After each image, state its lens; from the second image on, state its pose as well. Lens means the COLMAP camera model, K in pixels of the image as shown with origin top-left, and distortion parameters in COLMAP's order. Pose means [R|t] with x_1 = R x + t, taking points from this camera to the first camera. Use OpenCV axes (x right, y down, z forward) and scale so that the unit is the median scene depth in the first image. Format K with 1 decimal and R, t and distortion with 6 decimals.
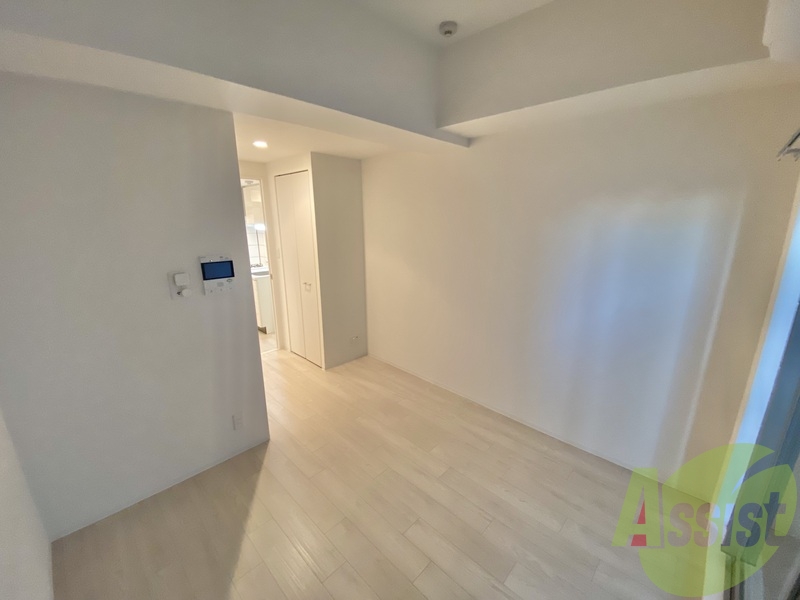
lens RADIAL K [[322.1, 0, 400.0], [0, 322.1, 300.0], [0, 0, 1]] dist [0.010358, -0.015418]
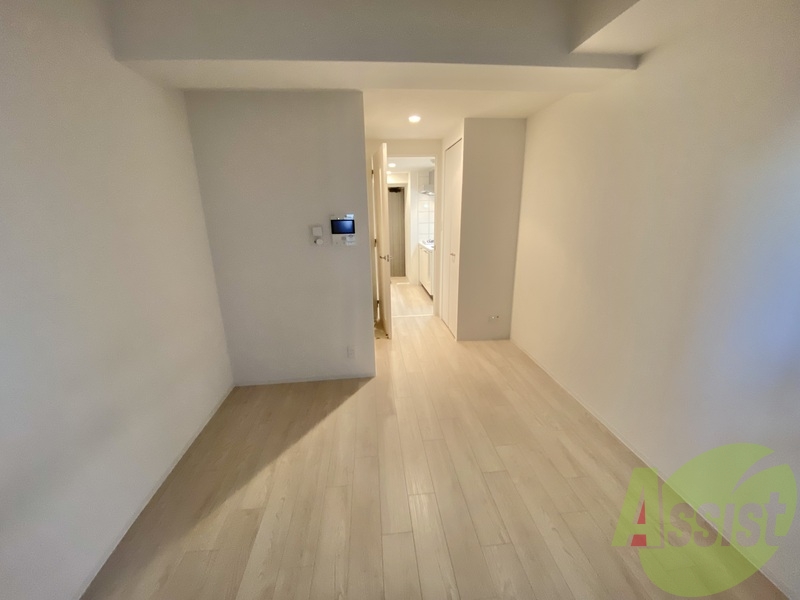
lens RADIAL K [[322.1, 0, 400.0], [0, 322.1, 300.0], [0, 0, 1]] dist [0.010358, -0.015418]
pose [[0.766697, 0.163197, -0.620921, 0.350066], [-0.139124, 0.986404, 0.087471, 0.039566], [0.626754, 0.019322, 0.778978, 0.144923]]
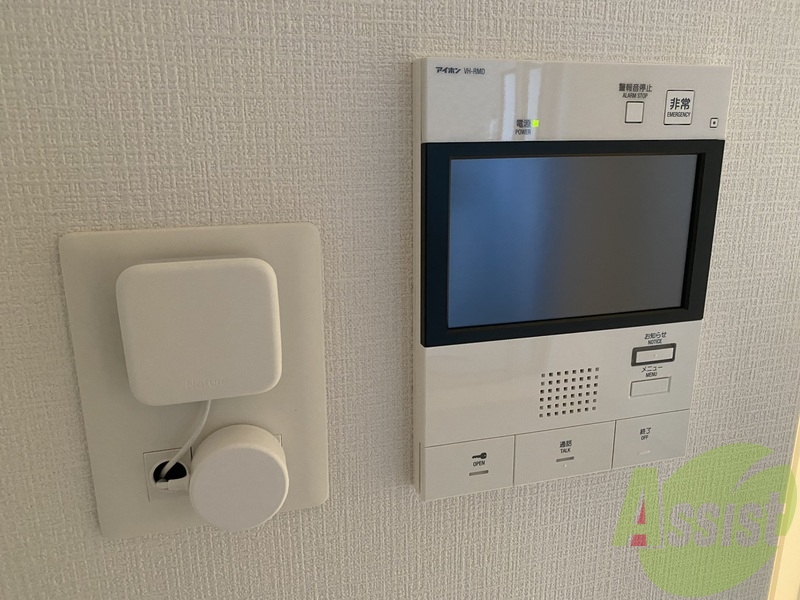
lens RADIAL K [[606.1, 0, 400.0], [0, 606.1, 300.0], [0, 0, 1]] dist [0.000407, 0.000388]
pose [[0.866574, 0.121958, -0.483916, -0.433246], [-0.118207, 0.992247, 0.038390, -0.063640], [0.484846, 0.023935, 0.874272, 0.689604]]
